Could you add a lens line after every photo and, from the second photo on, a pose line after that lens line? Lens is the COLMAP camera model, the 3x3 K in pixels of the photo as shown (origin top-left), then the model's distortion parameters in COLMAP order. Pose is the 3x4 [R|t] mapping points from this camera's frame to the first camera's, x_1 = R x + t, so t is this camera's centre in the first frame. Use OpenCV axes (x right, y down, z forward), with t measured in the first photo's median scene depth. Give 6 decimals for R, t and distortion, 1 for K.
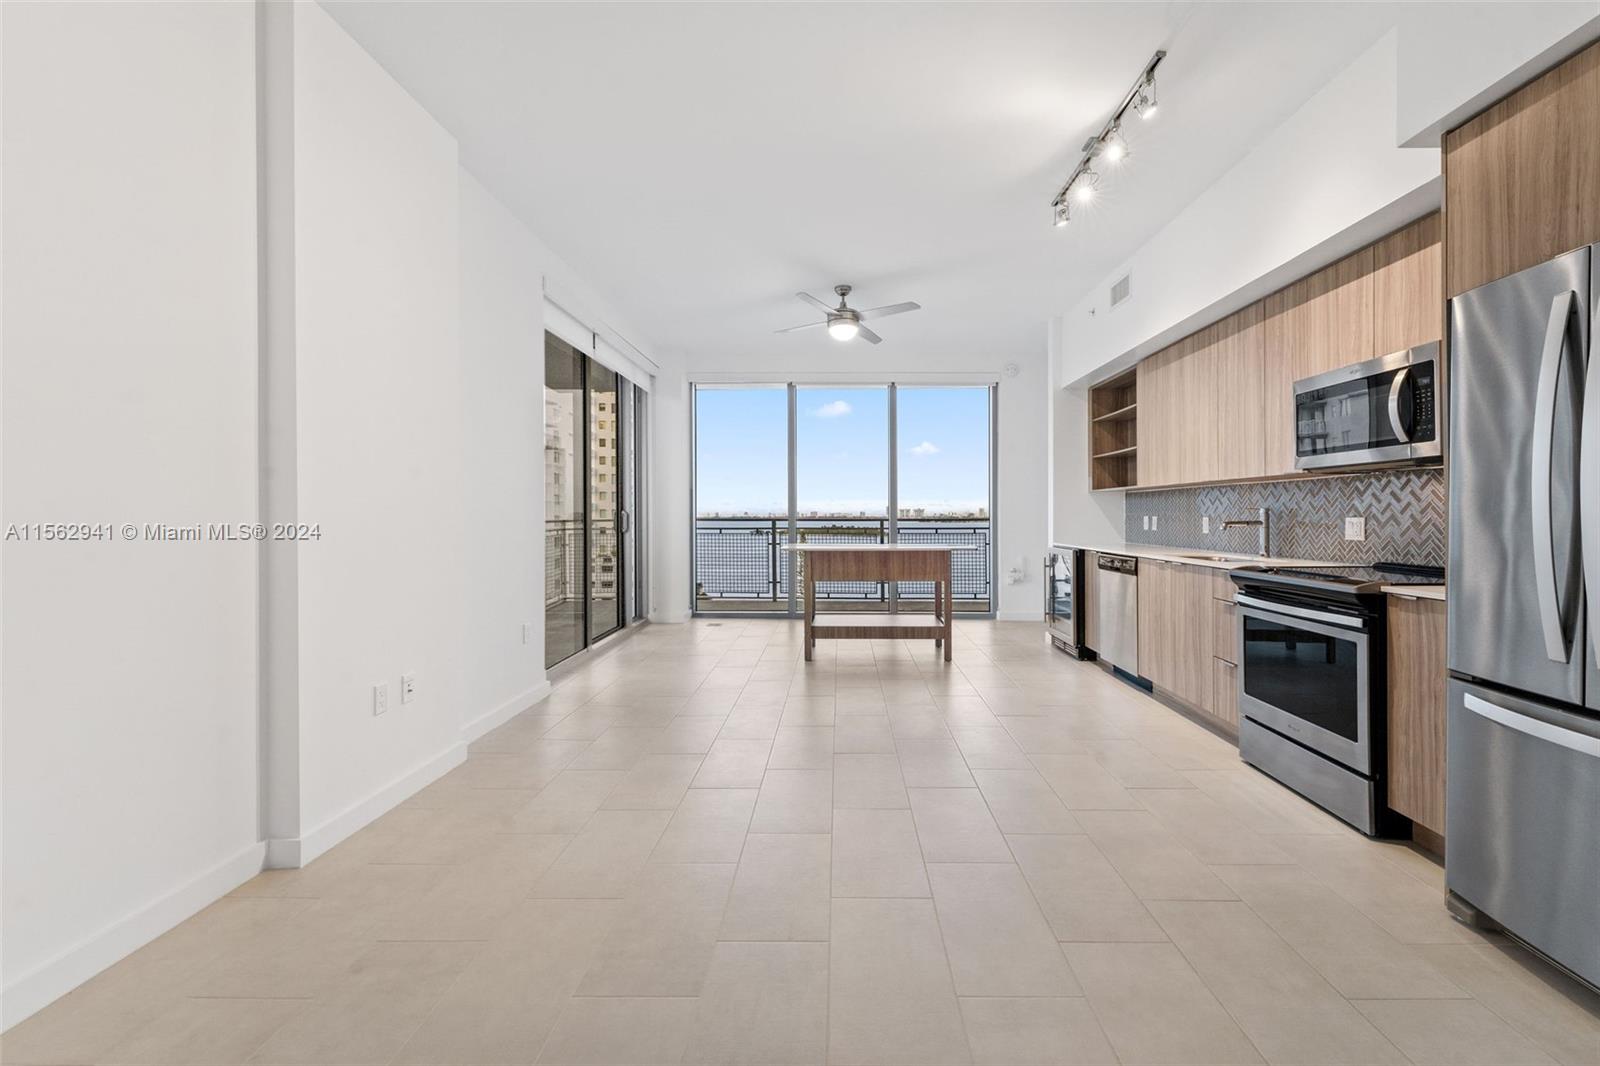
lens RADIAL K [[643.8, 0, 836.9], [0, 643.8, 518.1], [0, 0, 1]] dist [0.007564, -0.002317]
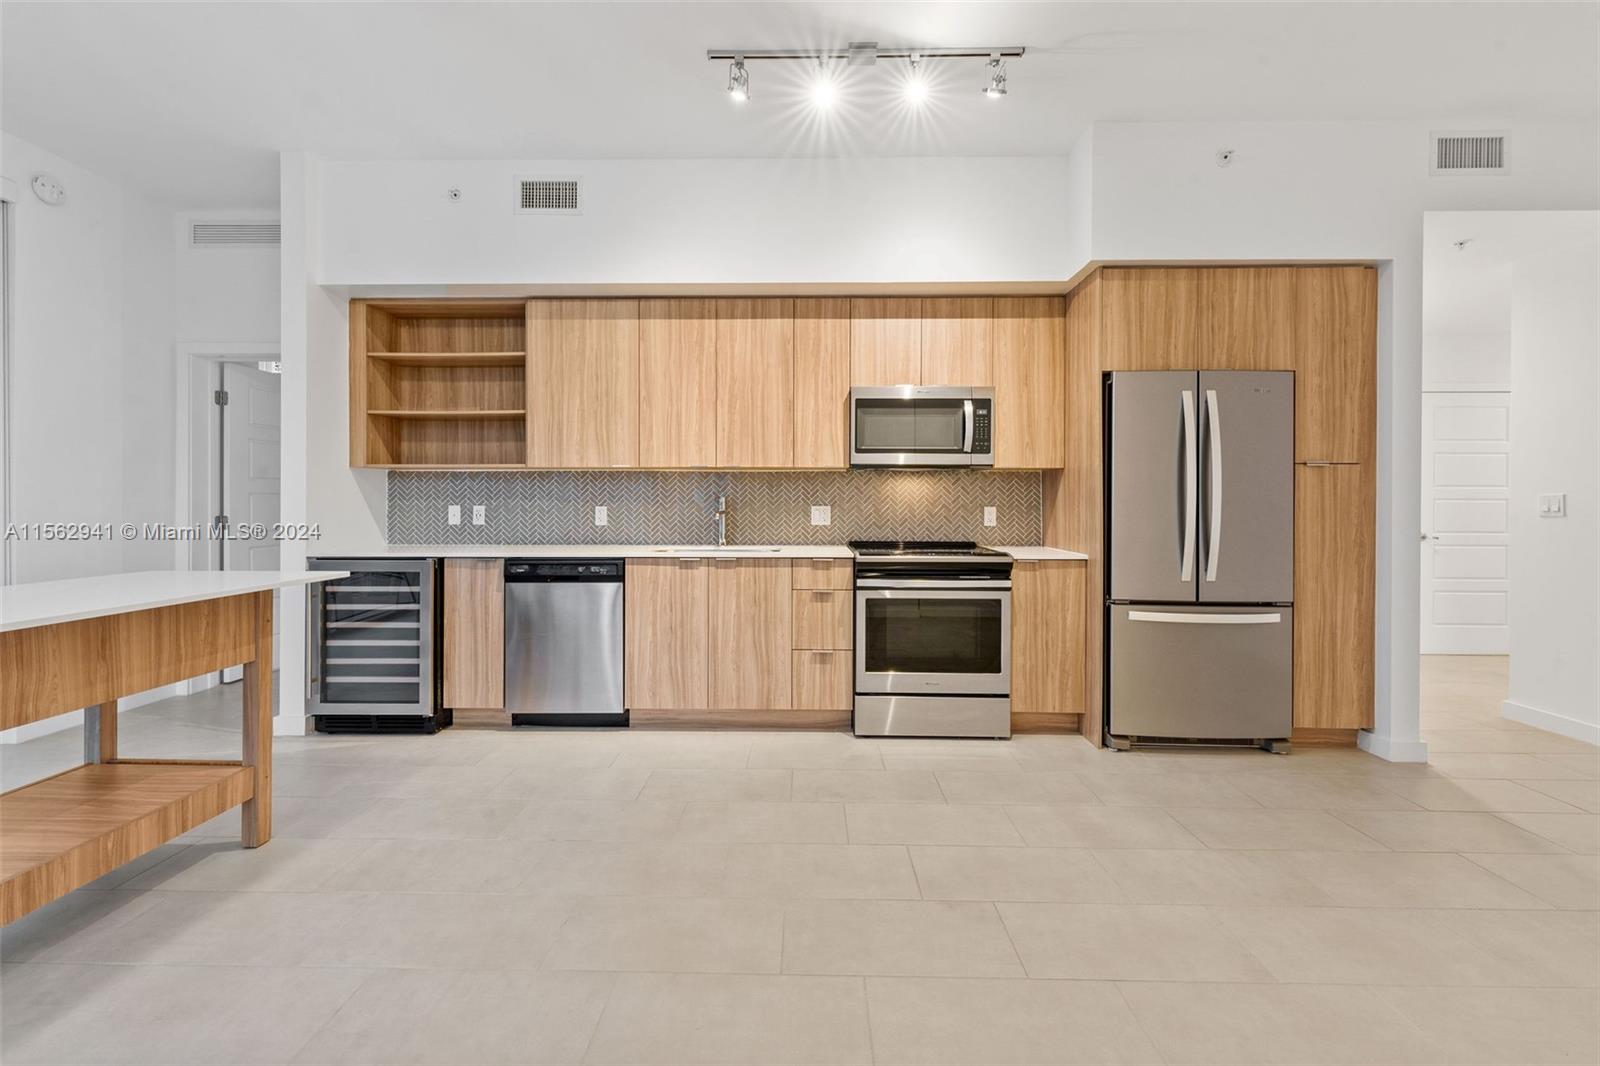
lens RADIAL K [[643.8, 0, 796.5], [0, 643.8, 501.9], [0, 0, 1]] dist [0.007564, -0.002317]
pose [[0.014506, 0.002186, 0.999892, -0.359501], [0.004161, 0.999989, -0.002247, -0.005891], [-0.999886, 0.004193, 0.014497, 0.925749]]
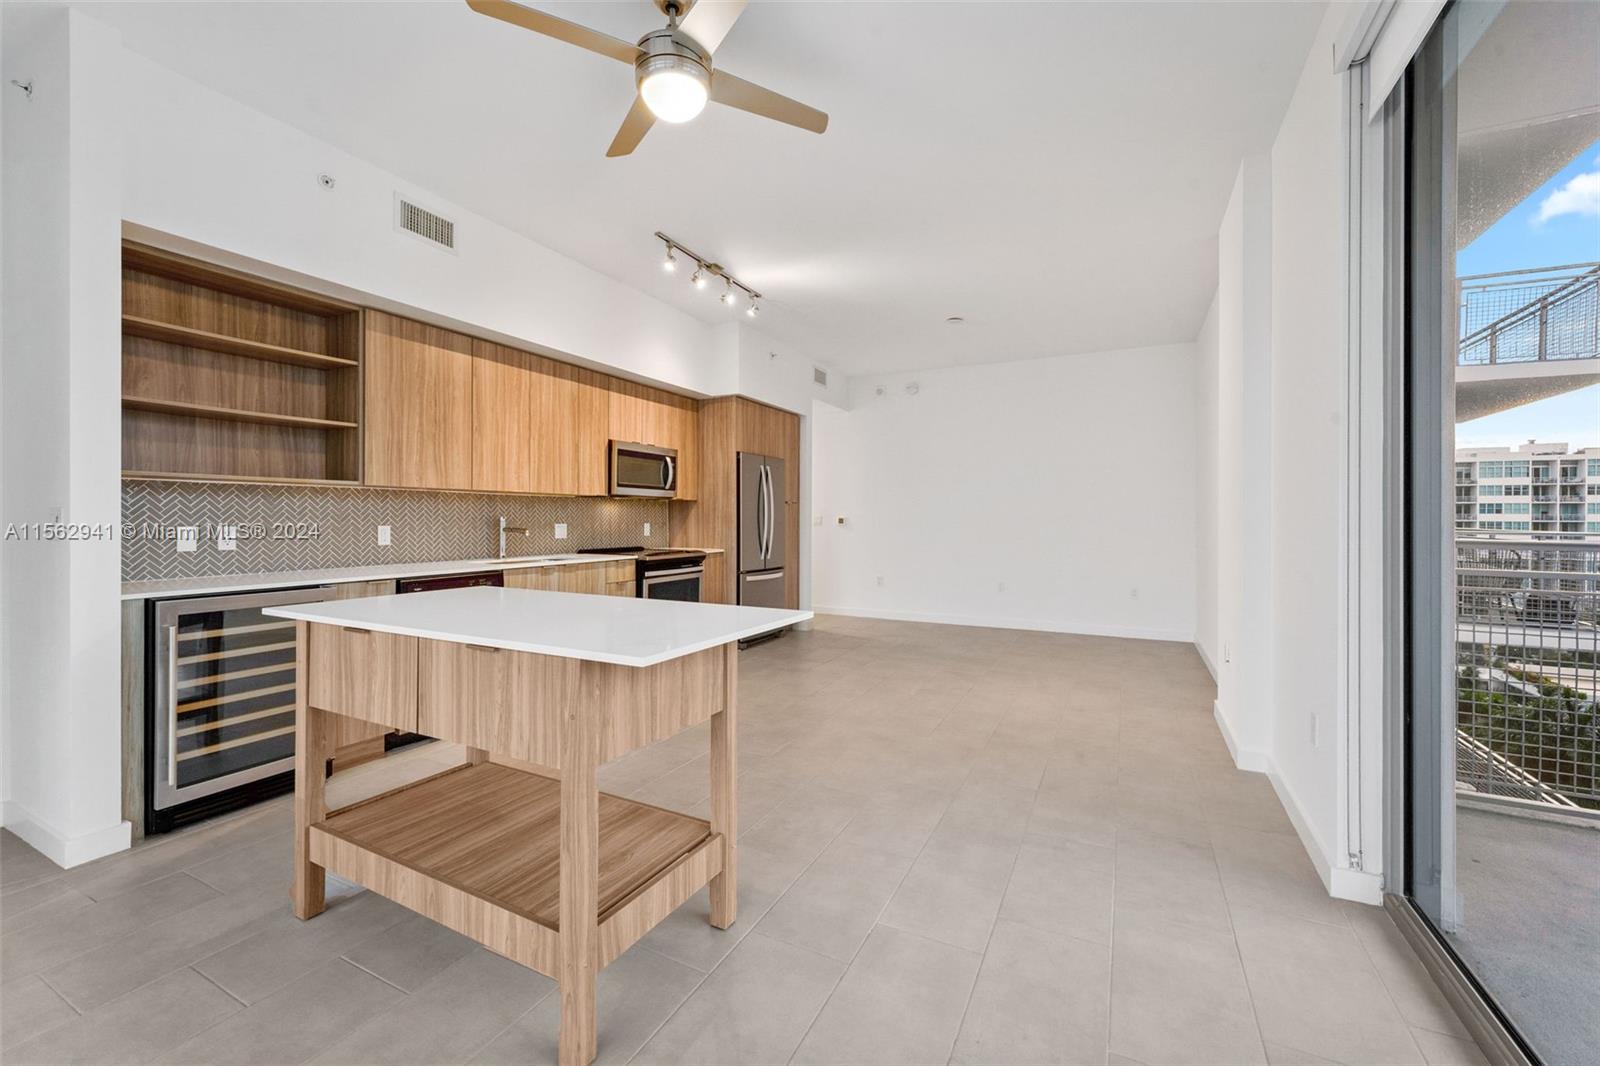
lens RADIAL K [[643.8, 0, 790.7], [0, 643.8, 515.6], [0, 0, 1]] dist [0.007564, -0.002317]
pose [[-0.889626, 0.003048, 0.456680, -0.355664], [0.002823, 0.999995, -0.001174, -0.015877], [-0.456682, 0.000245, -0.889630, 1.909014]]
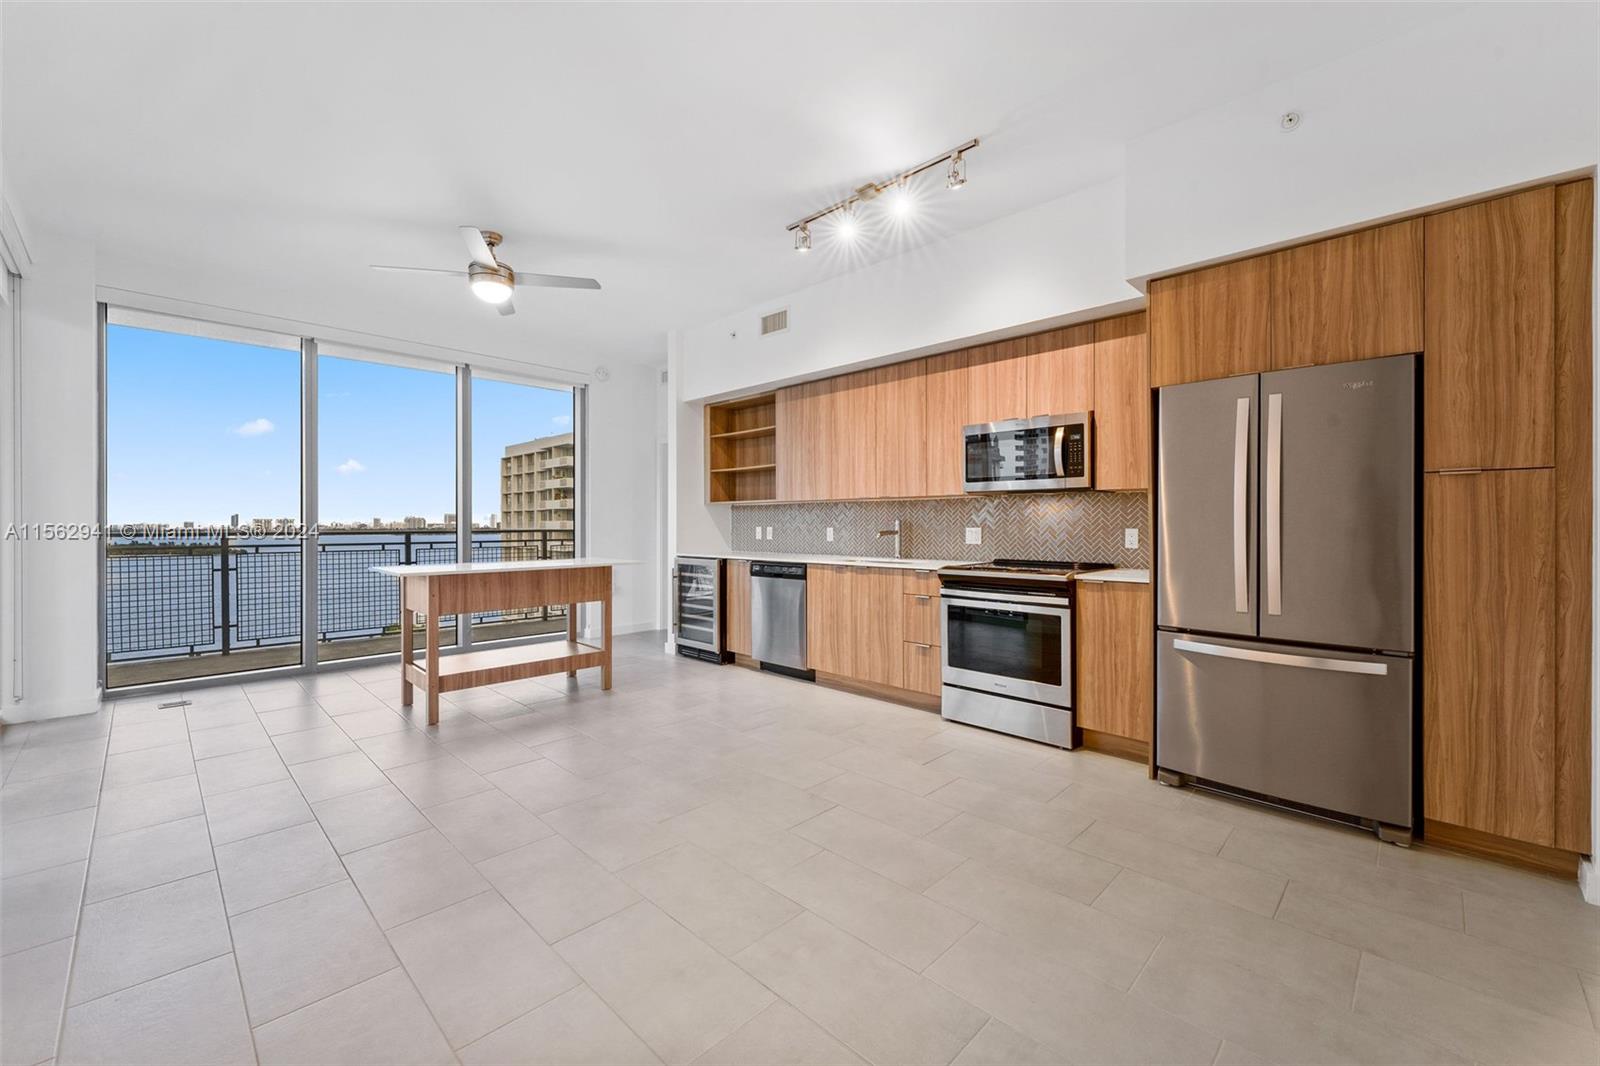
lens RADIAL K [[643.8, 0, 796.0], [0, 643.8, 521.0], [0, 0, 1]] dist [0.007564, -0.002317]
pose [[0.699316, 0.003672, 0.714803, -0.407222], [0.005233, 0.999934, -0.010256, -0.003203], [-0.714793, 0.010913, 0.699251, 0.277366]]
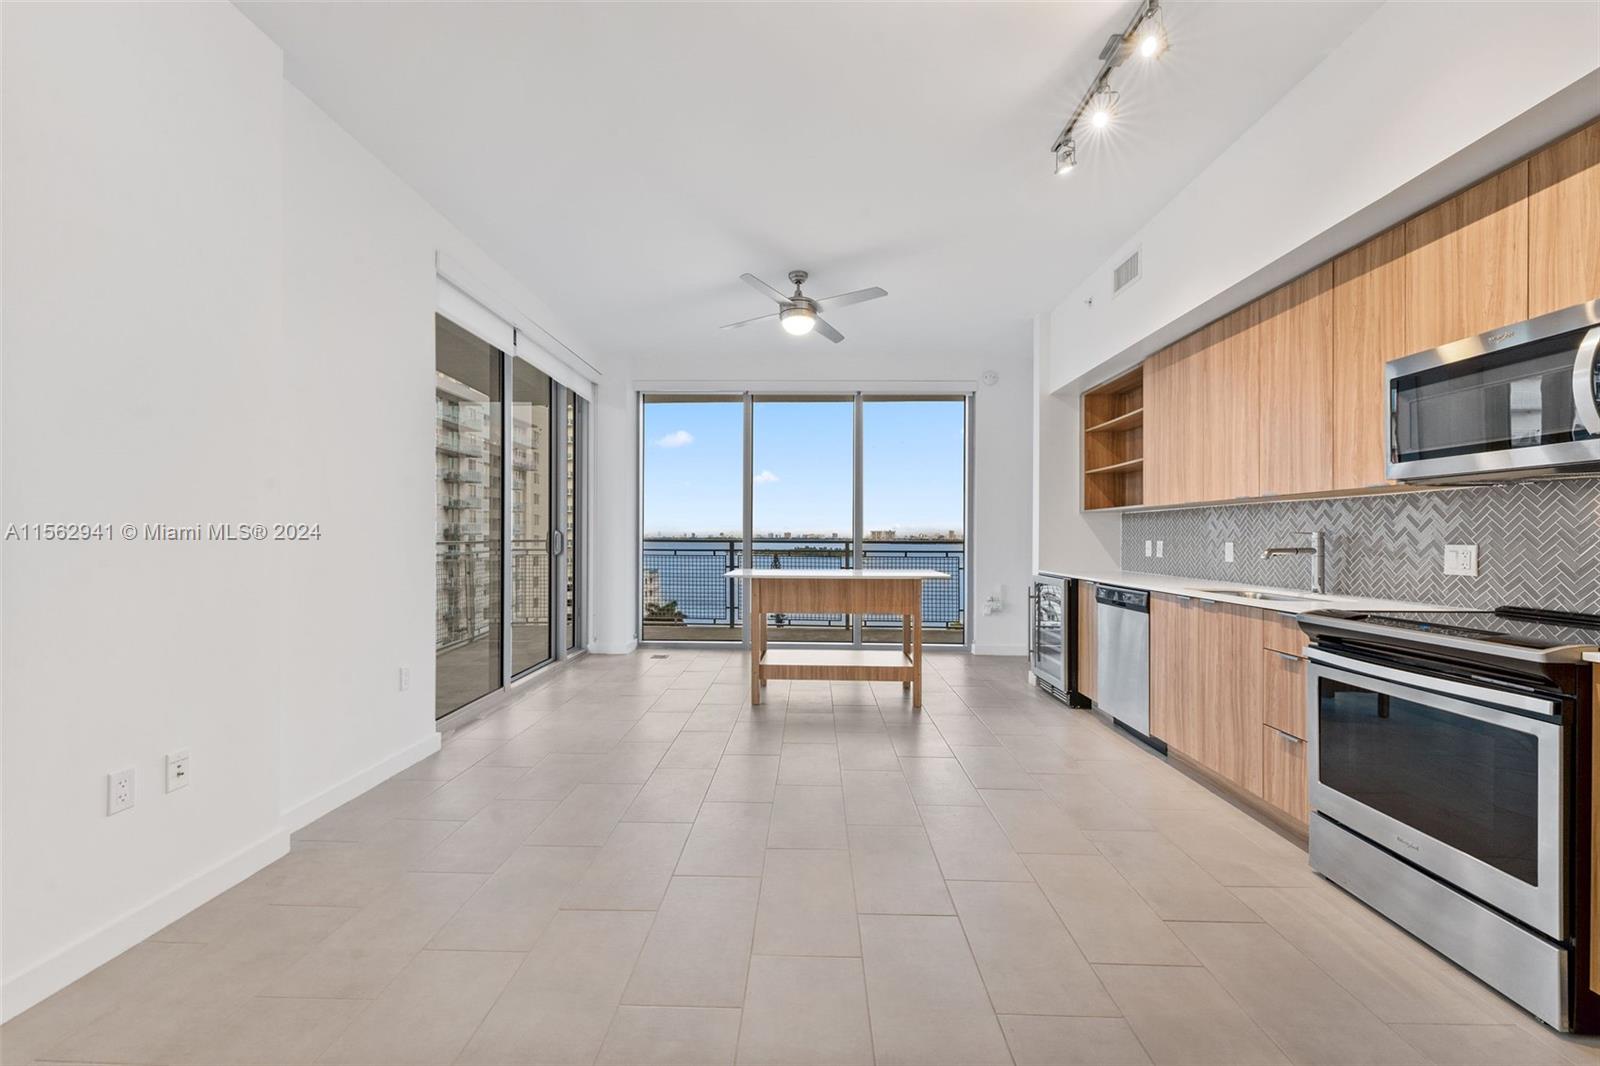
lens RADIAL K [[643.8, 0, 795.7], [0, 643.8, 531.6], [0, 0, 1]] dist [0.007564, -0.002317]
pose [[0.999813, 0.006761, -0.018130, 0.036404], [-0.006989, 0.999897, -0.012557, -0.002020], [0.018043, 0.012682, 0.999757, 0.209339]]
